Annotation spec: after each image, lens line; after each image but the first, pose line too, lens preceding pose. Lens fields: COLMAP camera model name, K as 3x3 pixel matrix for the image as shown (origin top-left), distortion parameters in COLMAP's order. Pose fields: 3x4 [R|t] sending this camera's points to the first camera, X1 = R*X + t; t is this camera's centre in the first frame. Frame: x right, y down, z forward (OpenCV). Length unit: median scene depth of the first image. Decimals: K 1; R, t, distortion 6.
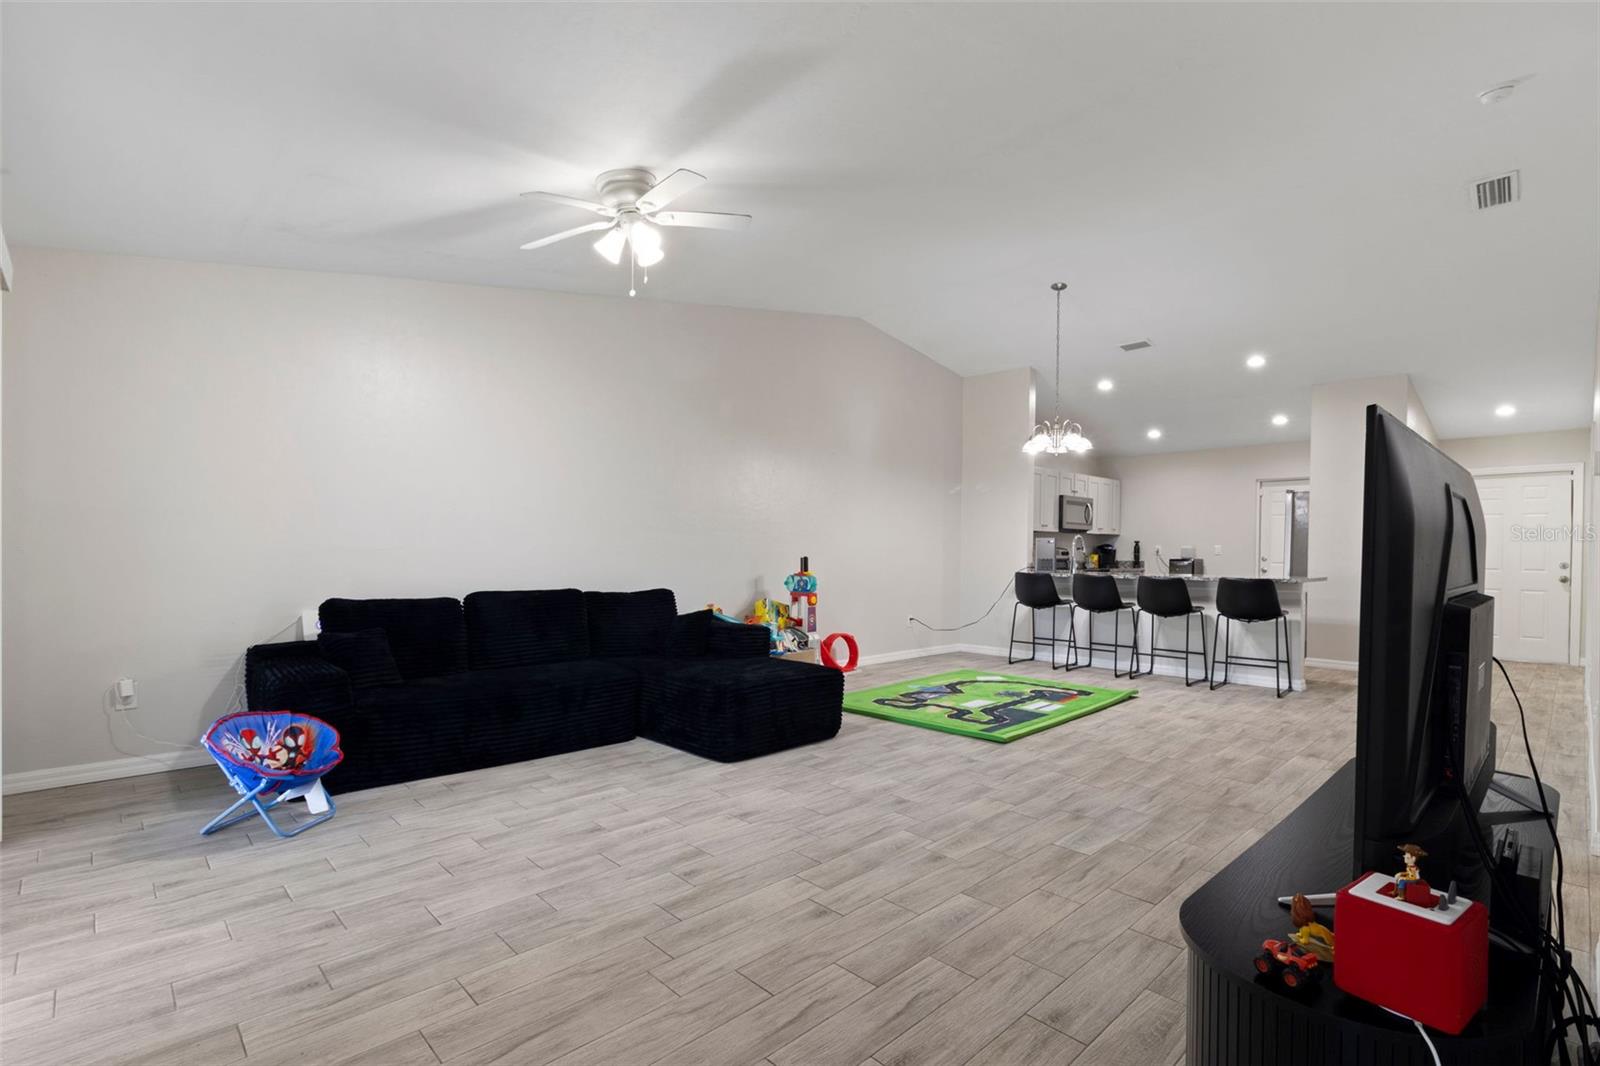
lens RADIAL K [[744.1, 0, 797.4], [0, 744.1, 562.7], [0, 0, 1]] dist [0.000614, 0.000460]
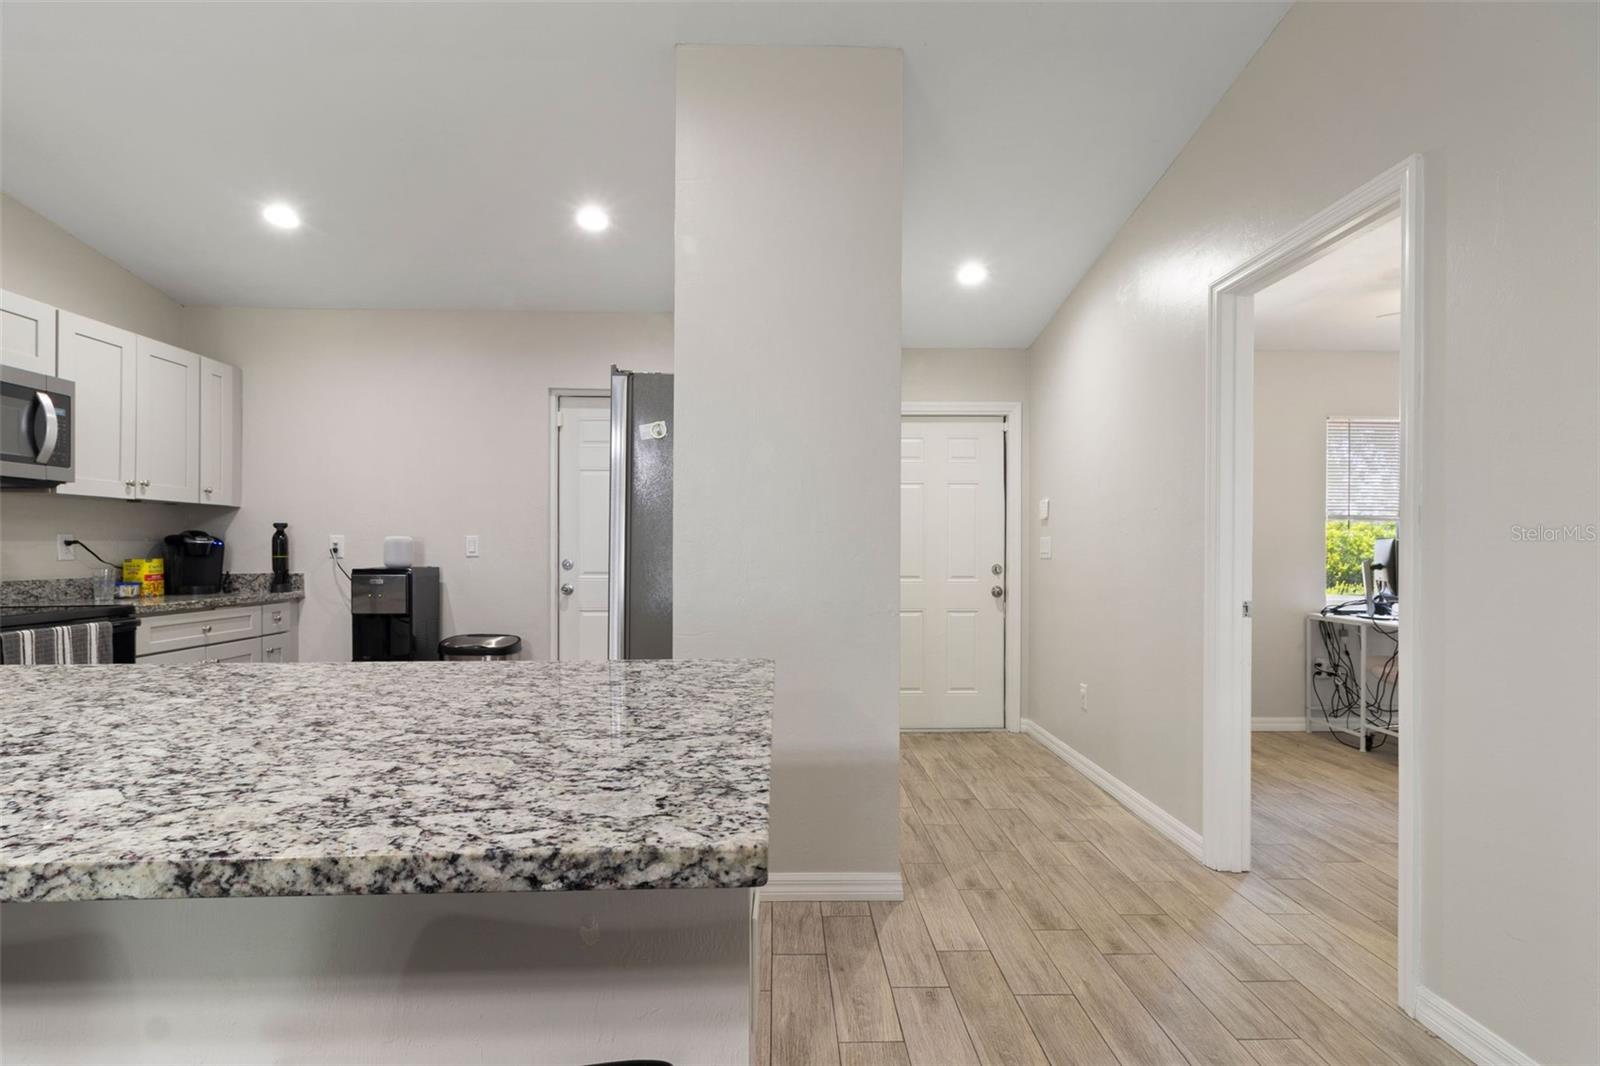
lens RADIAL K [[752.8, 0, 801.8], [0, 752.8, 550.7], [0, 0, 1]] dist [0.003477, 0.000772]
pose [[0.665754, -0.008332, 0.746125, 0.729933], [0.014960, 0.999886, -0.002182, -0.020173], [-0.746022, 0.012614, 0.665802, 1.128388]]
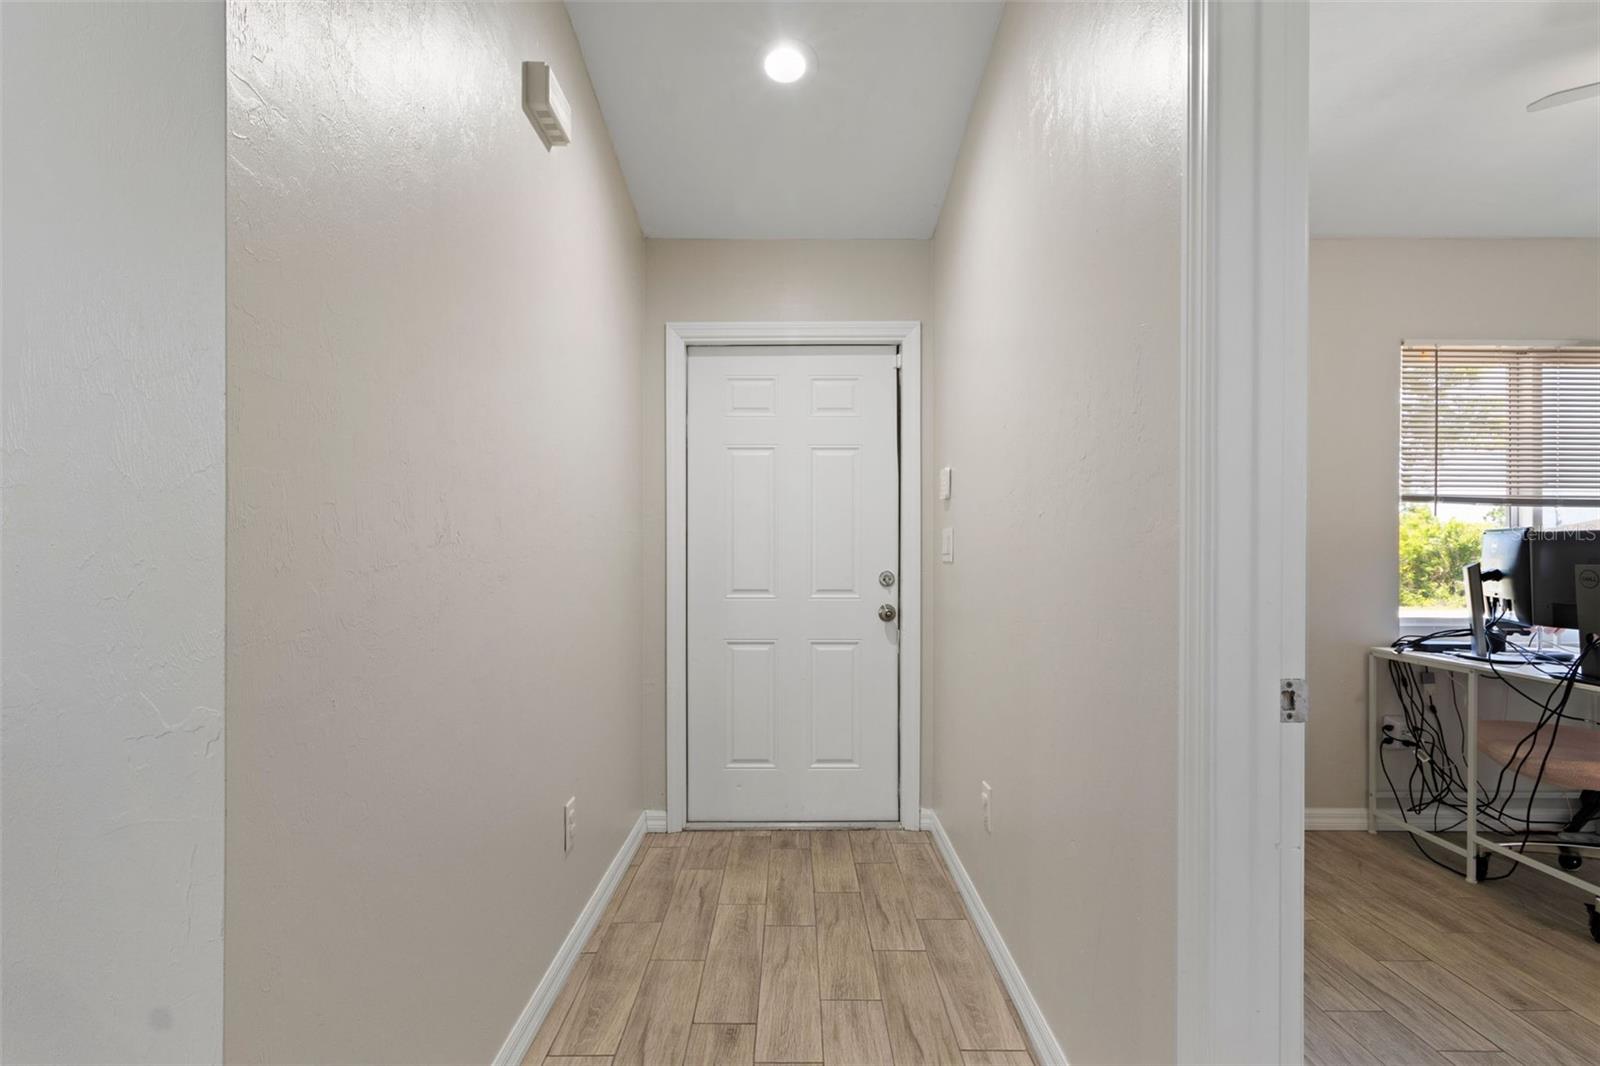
lens RADIAL K [[745.7, 0, 799.2], [0, 745.7, 556.1], [0, 0, 1]] dist [0.002460, 0.001219]
pose [[0.684299, -0.011891, 0.729105, 1.122617], [0.016747, 0.999860, 0.000589, -0.015373], [-0.729009, 0.011807, 0.684402, 1.212290]]
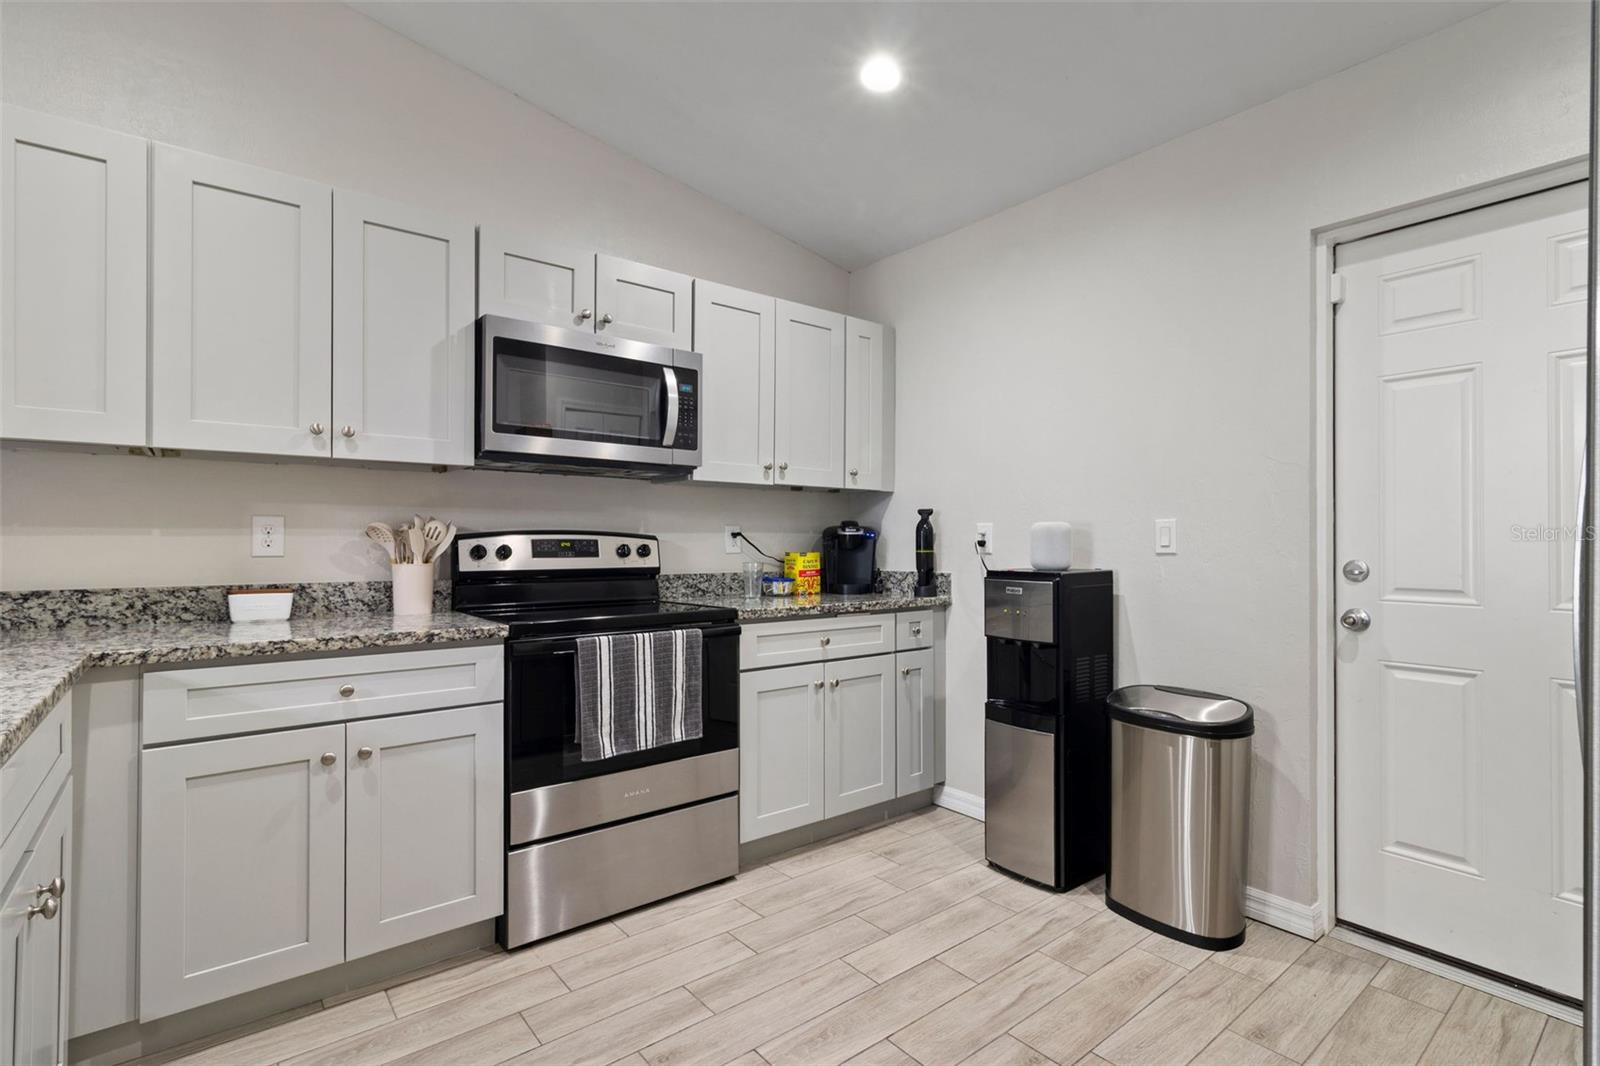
lens RADIAL K [[753.0, 0, 800.0], [0, 753.0, 537.7], [0, 0, 1]] dist [0.001737, 0.000947]
pose [[0.995981, -0.006934, -0.089299, 0.922094], [0.005000, 0.999748, -0.021863, -0.021994], [0.089428, 0.021329, 0.995765, 1.454348]]
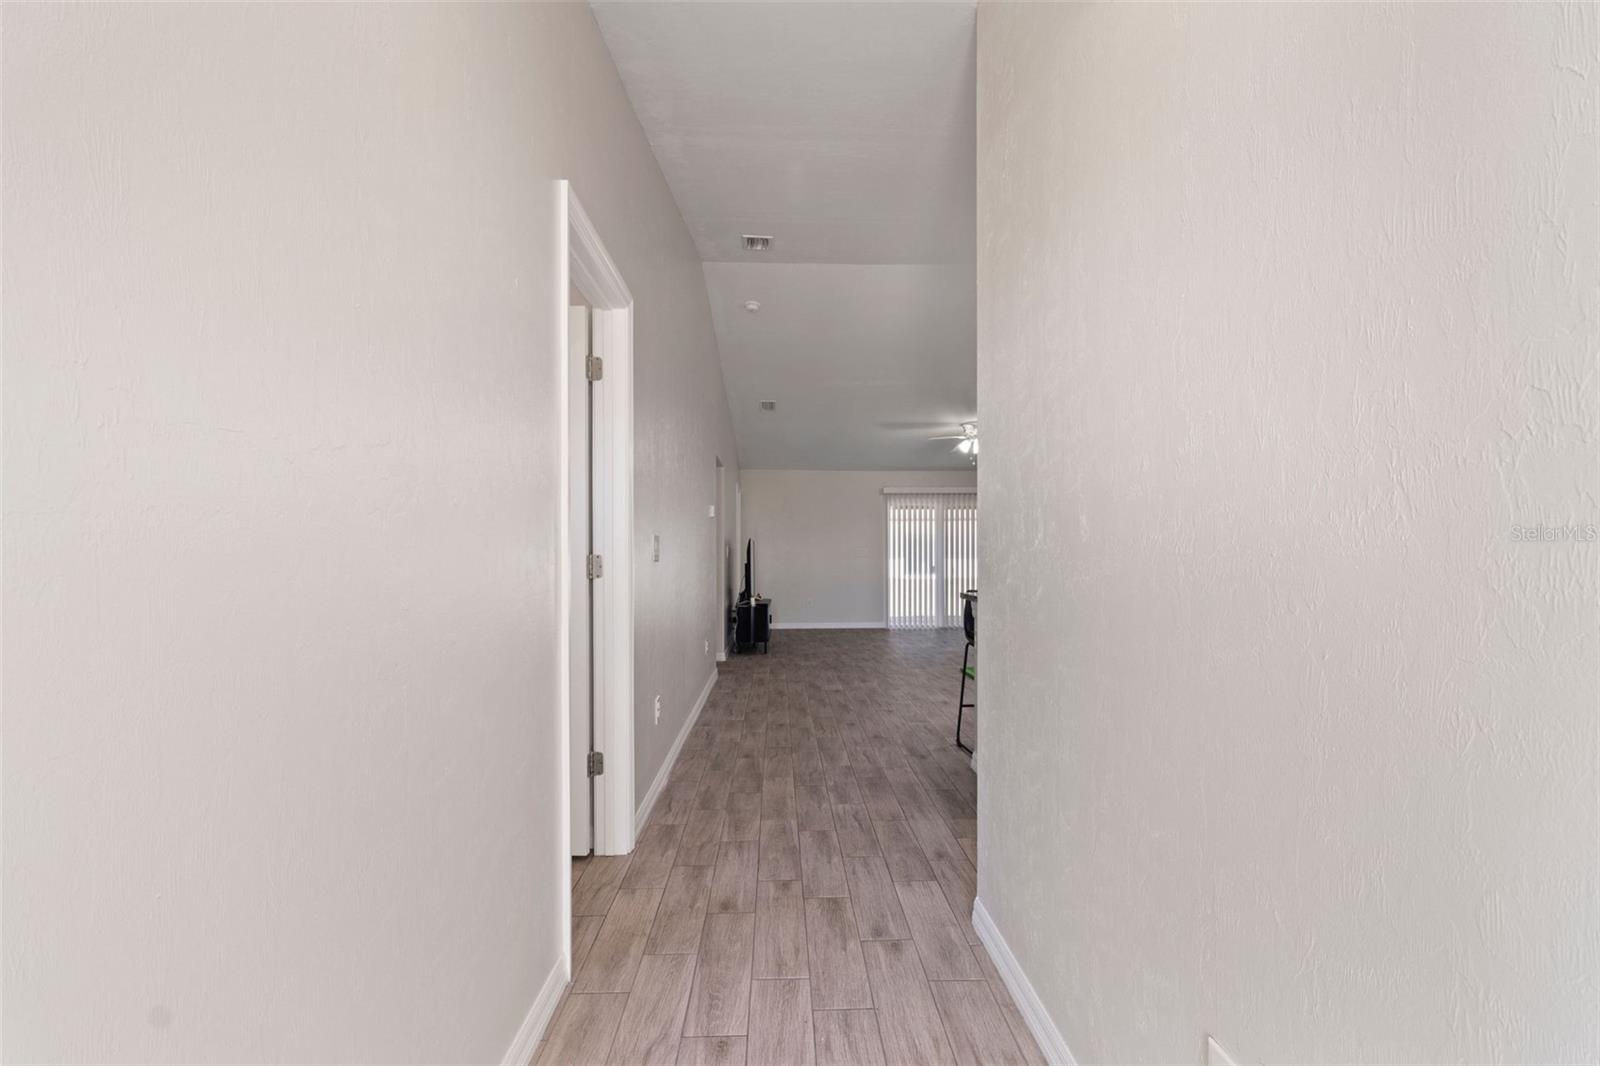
lens RADIAL K [[744.1, 0, 797.4], [0, 744.1, 562.7], [0, 0, 1]] dist [0.000614, 0.000460]
pose [[-0.670176, 0.000705, -0.742202, 1.577076], [-0.016748, 0.999731, 0.016073, -0.018982], [0.742014, 0.023203, -0.669983, 1.647097]]
